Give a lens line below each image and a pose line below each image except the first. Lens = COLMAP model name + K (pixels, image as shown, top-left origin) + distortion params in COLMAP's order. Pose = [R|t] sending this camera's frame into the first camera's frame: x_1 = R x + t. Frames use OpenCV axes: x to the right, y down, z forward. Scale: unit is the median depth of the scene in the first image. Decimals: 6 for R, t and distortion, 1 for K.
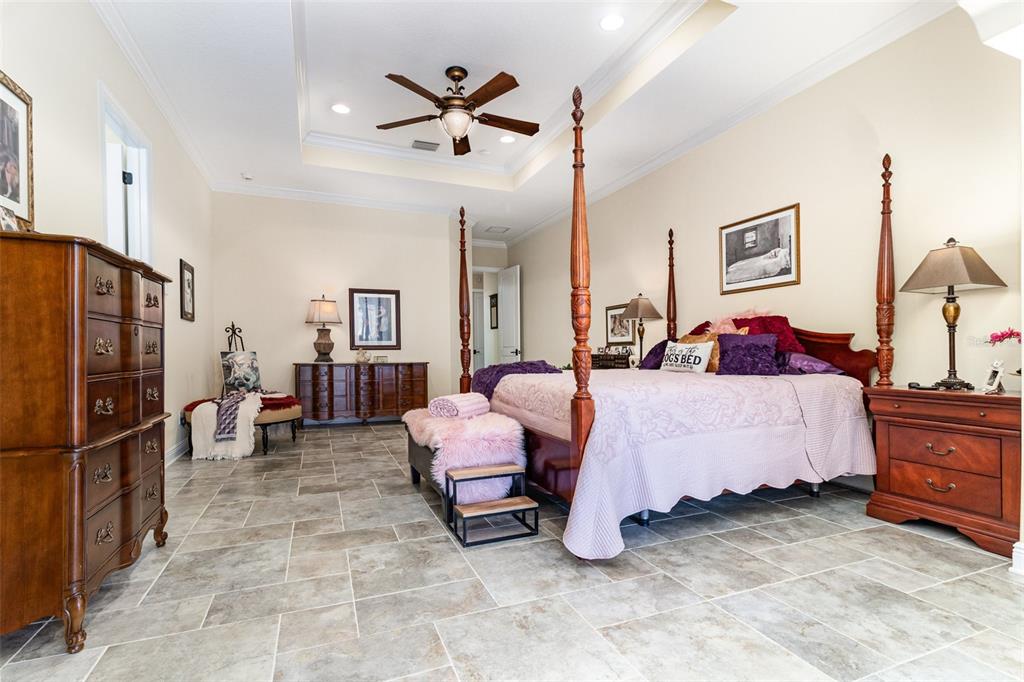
lens RADIAL K [[470.7, 0, 500.3], [0, 470.7, 365.7], [0, 0, 1]] dist [0.002089, -0.001693]
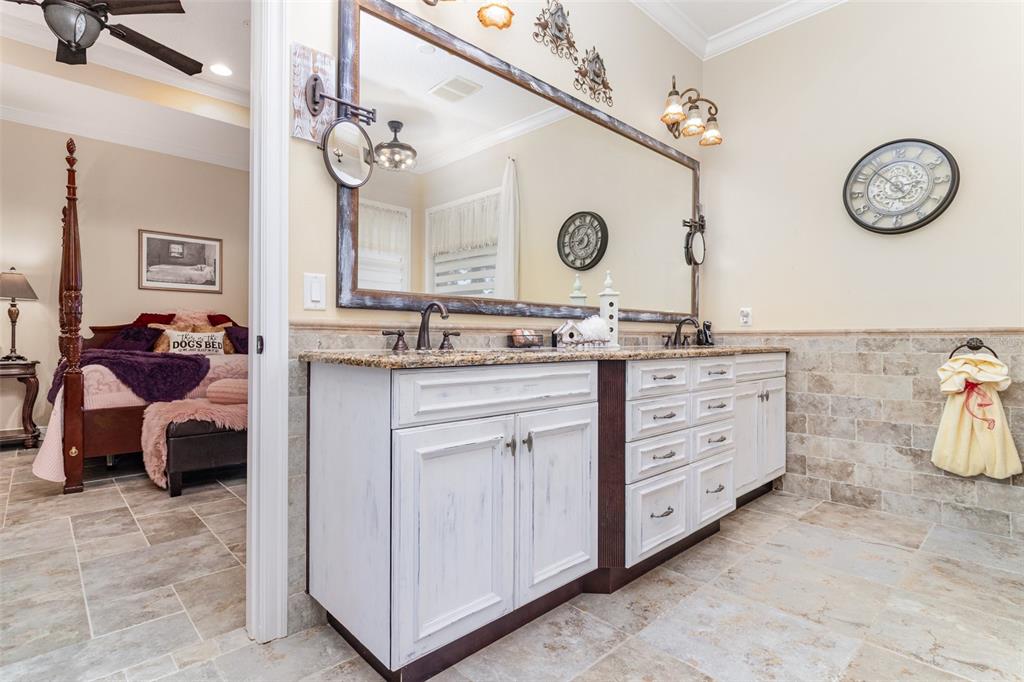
lens RADIAL K [[504.4, 0, 509.7], [0, 504.4, 335.1], [0, 0, 1]] dist [-0.006203, -0.000953]
pose [[-0.366320, 0.009953, 0.930436, -1.141822], [0.026041, 0.999661, -0.000441, -0.017869], [-0.930125, 0.024068, -0.366455, 0.720143]]
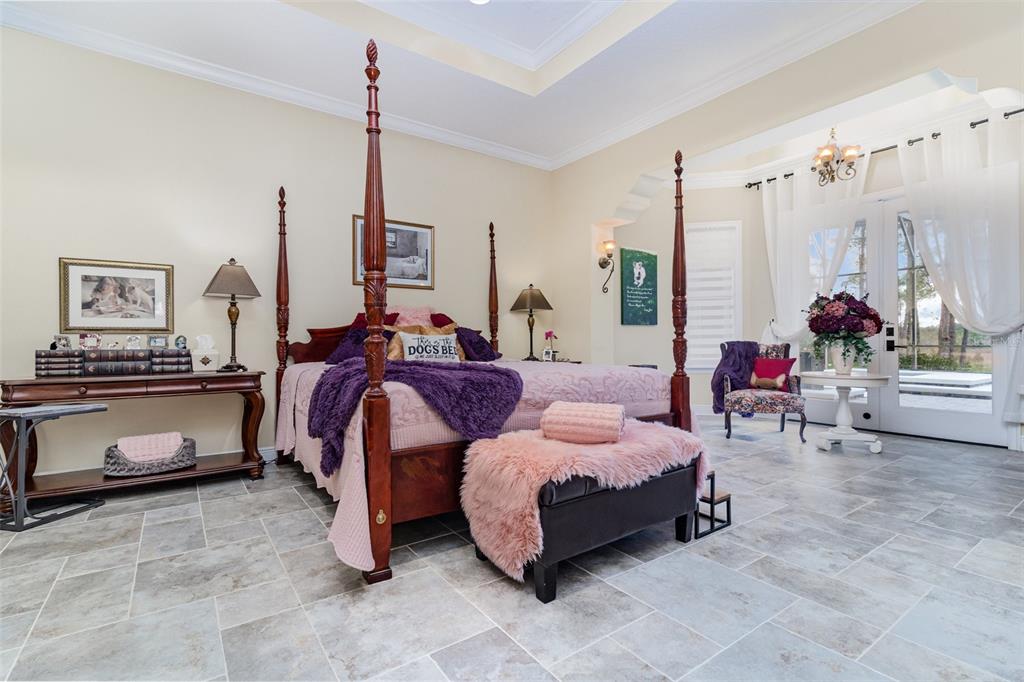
lens RADIAL K [[470.7, 0, 506.2], [0, 470.7, 336.8], [0, 0, 1]] dist [0.002089, -0.001693]
pose [[-0.228568, 0.014365, 0.973422, -0.625343], [0.034785, 0.999373, -0.006580, -0.030665], [-0.972906, 0.032356, -0.228925, 1.074111]]
